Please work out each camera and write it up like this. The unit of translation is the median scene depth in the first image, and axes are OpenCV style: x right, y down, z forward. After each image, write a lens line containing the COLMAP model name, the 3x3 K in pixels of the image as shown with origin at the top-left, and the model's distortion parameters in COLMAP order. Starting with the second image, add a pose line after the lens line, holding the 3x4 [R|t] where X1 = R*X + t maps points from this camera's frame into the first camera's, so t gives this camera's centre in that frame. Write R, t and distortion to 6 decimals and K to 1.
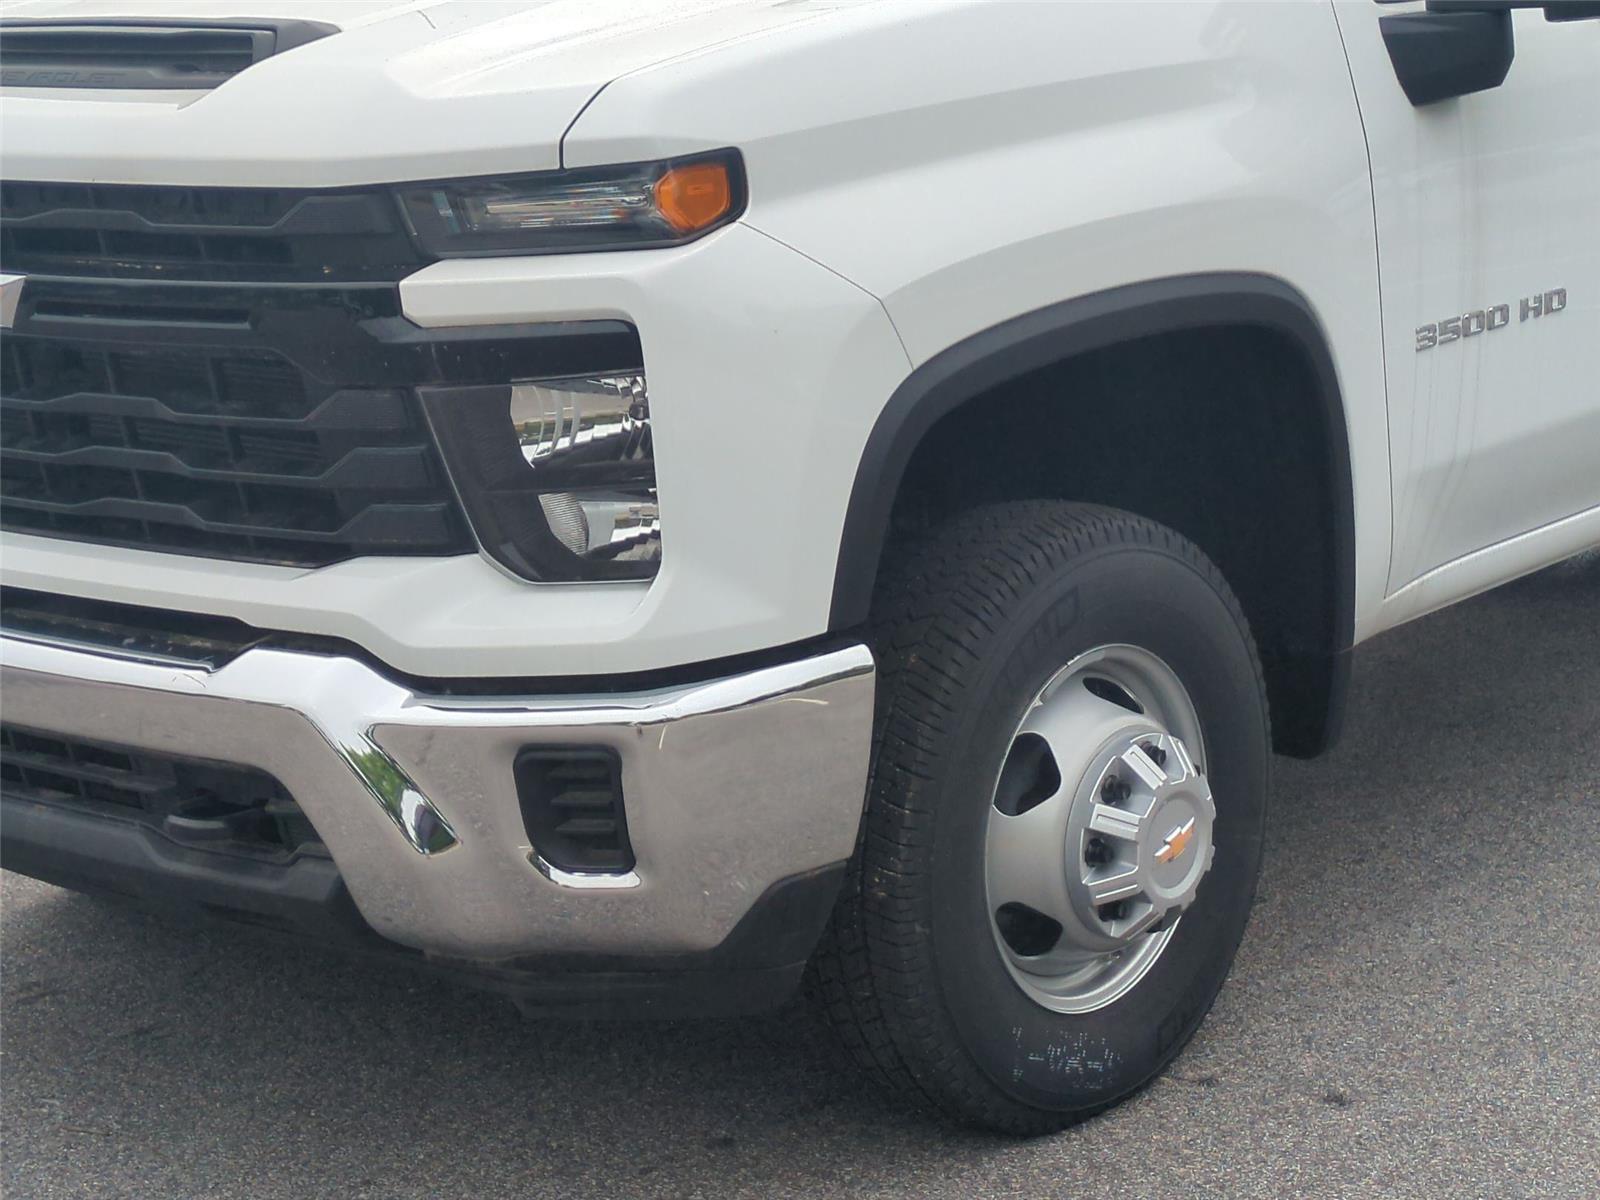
lens RADIAL K [[3308.8, 0, 800.0], [0, 3308.8, 600.0], [0, 0, 1]] dist [0.052918, 0.050449]
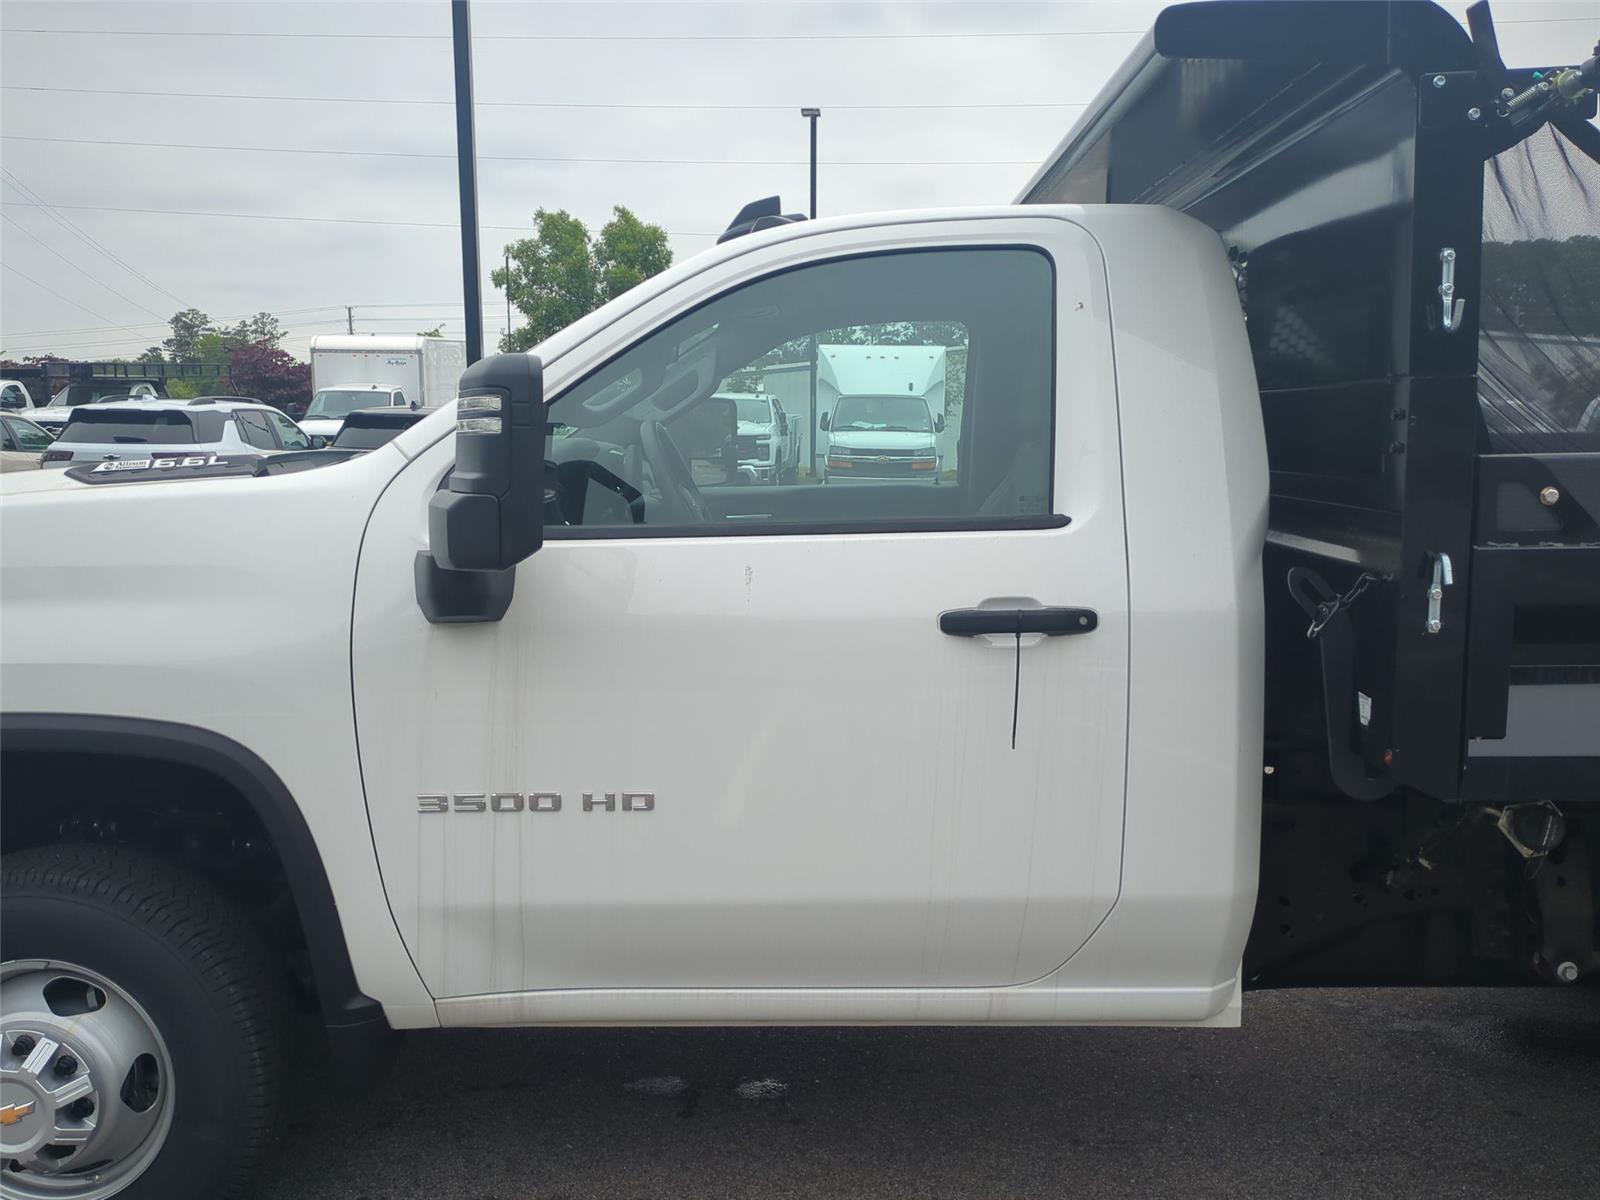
lens RADIAL K [[1485.0, 0, 804.4], [0, 1485.0, 614.6], [0, 0, 1]] dist [0.105106, -0.156014]
pose [[0.632993, 0.134561, -0.762373, 0.855806], [-0.193339, 0.981051, 0.012631, -0.224663], [0.749626, 0.139401, 0.647014, 0.885972]]
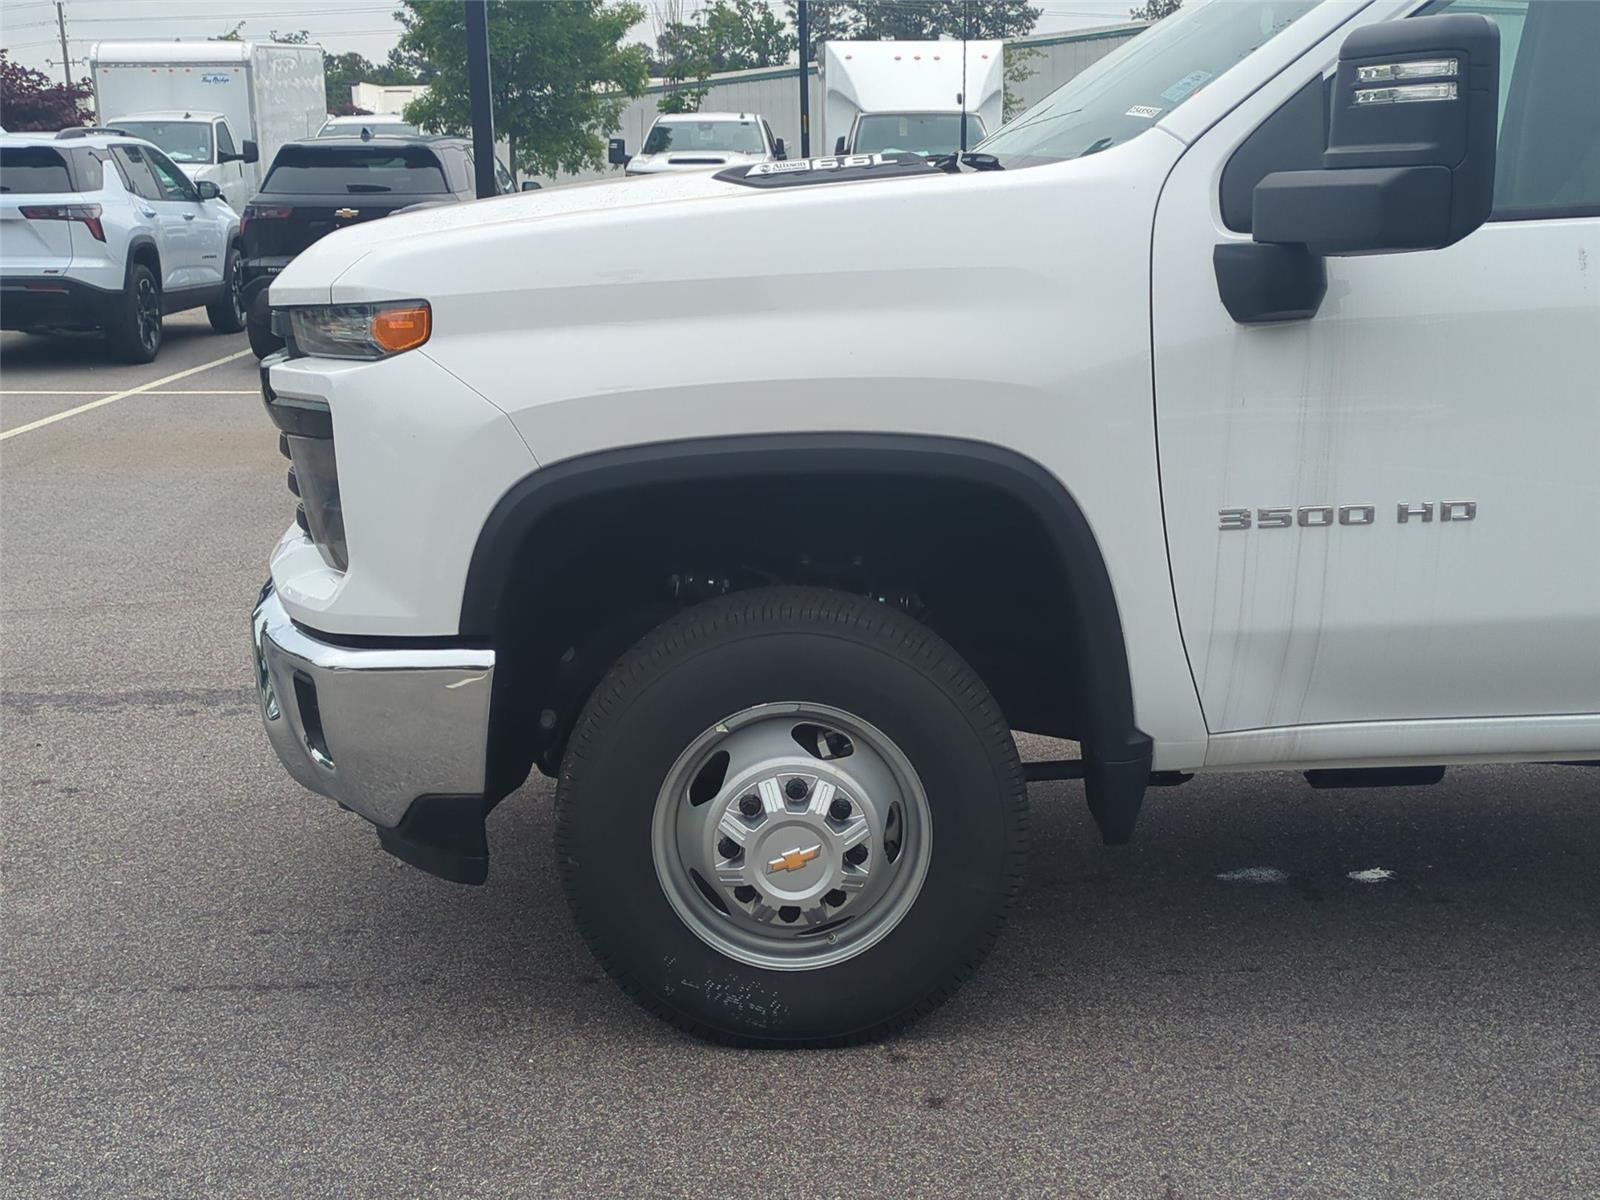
lens RADIAL K [[2097.4, 0, 800.0], [0, 2097.4, 600.0], [0, 0, 1]] dist [0.042813, 0.014057]
pose [[0.670935, 0.174222, -0.720758, 0.761970], [-0.167844, 0.982460, 0.081239, -0.104608], [0.722270, 0.066469, 0.688410, 0.462368]]
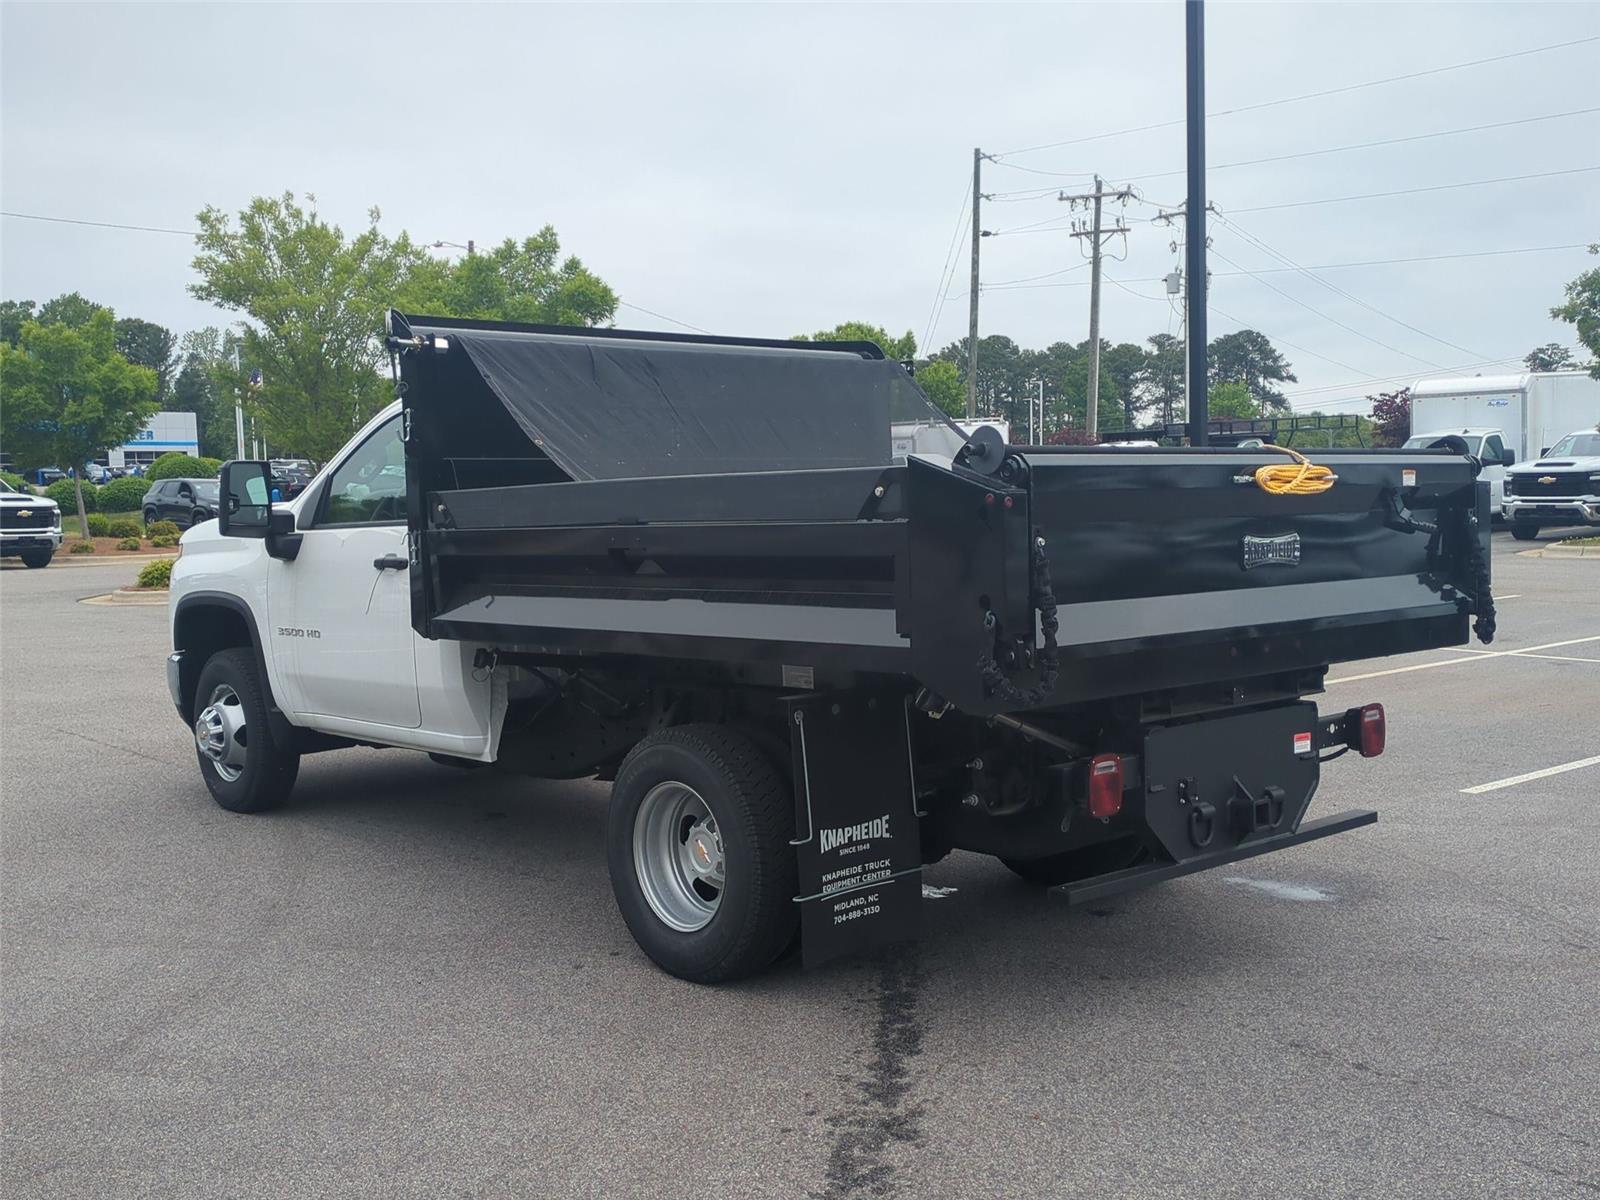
lens RADIAL K [[1685.8, 0, 758.3], [0, 1685.8, 597.4], [0, 0, 1]] dist [0.058001, -0.015537]
pose [[-0.149150, 0.102758, -0.983461, 2.134104], [-0.191154, 0.972828, 0.130637, -0.509581], [0.970162, 0.207477, -0.125455, 2.017678]]
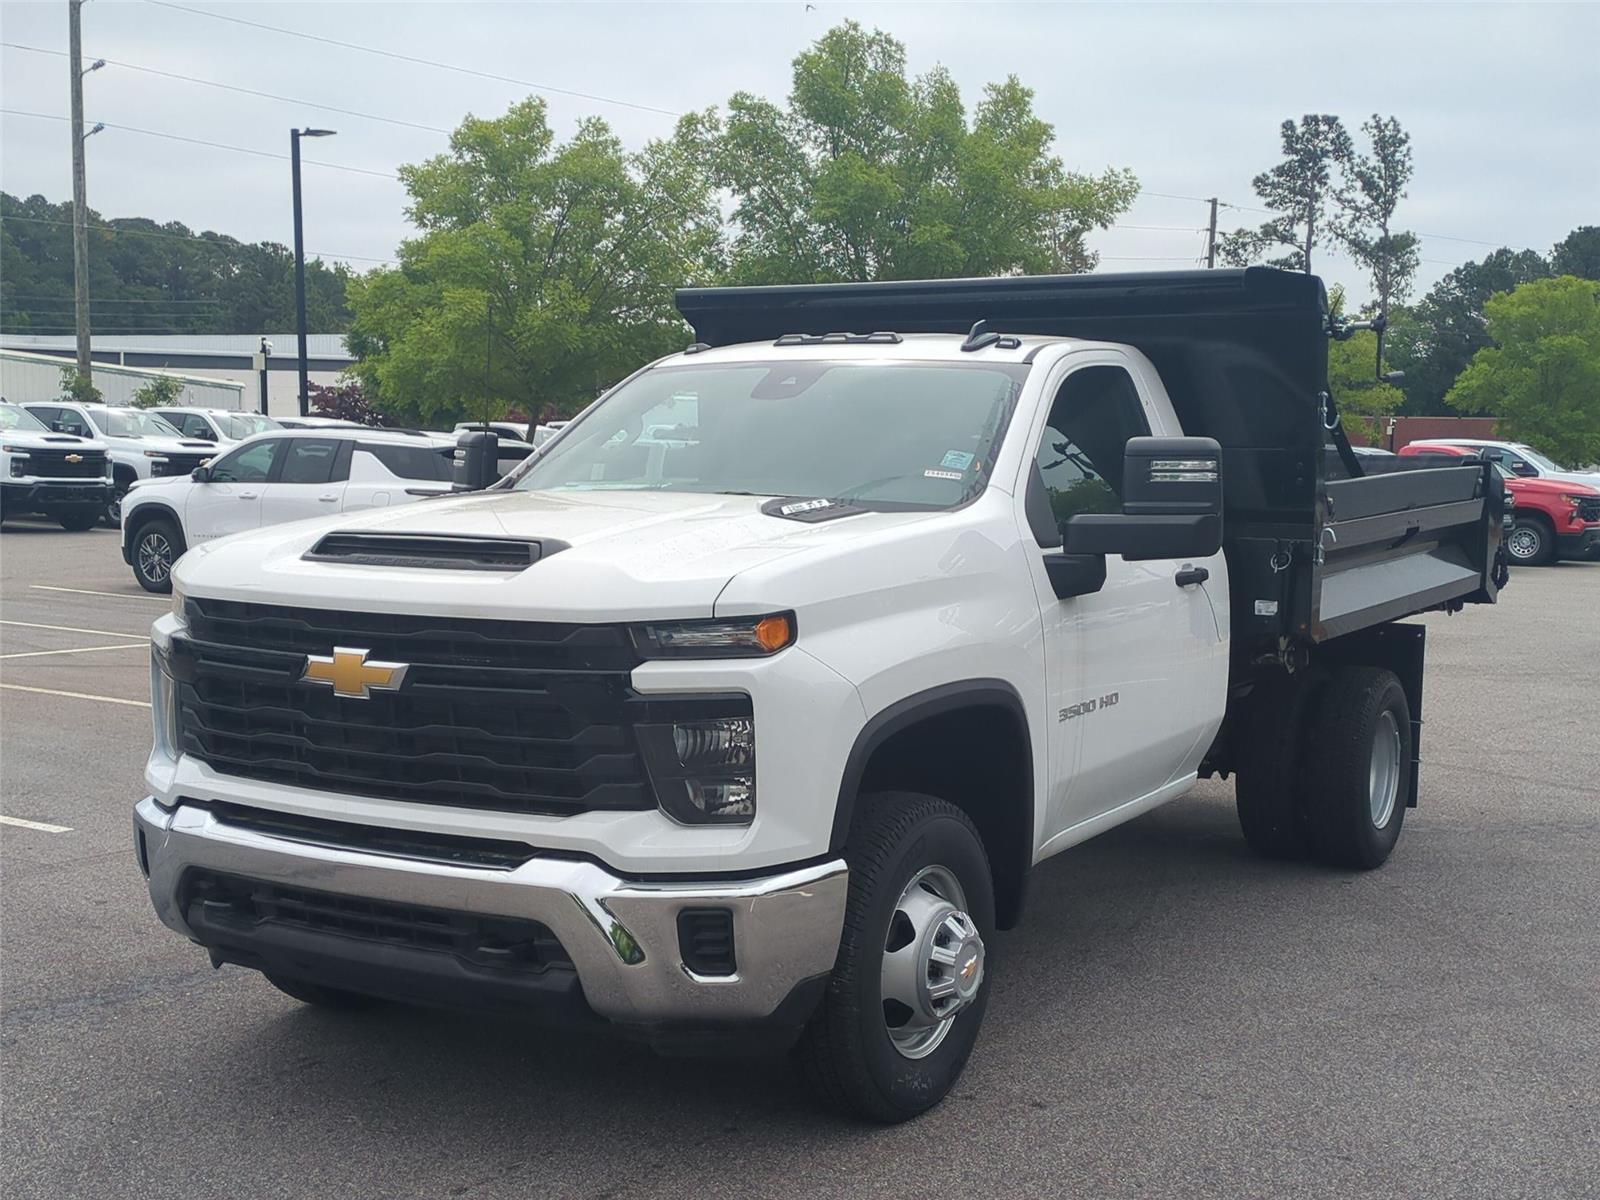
lens RADIAL K [[2036.7, 0, 800.0], [0, 2036.7, 600.0], [0, 0, 1]] dist [0.061399, 0.021235]
pose [[0.982962, 0.033462, 0.180740, -0.230518], [-0.007787, 0.989988, -0.140934, 0.031886], [-0.183646, 0.137126, 0.973381, -0.206102]]
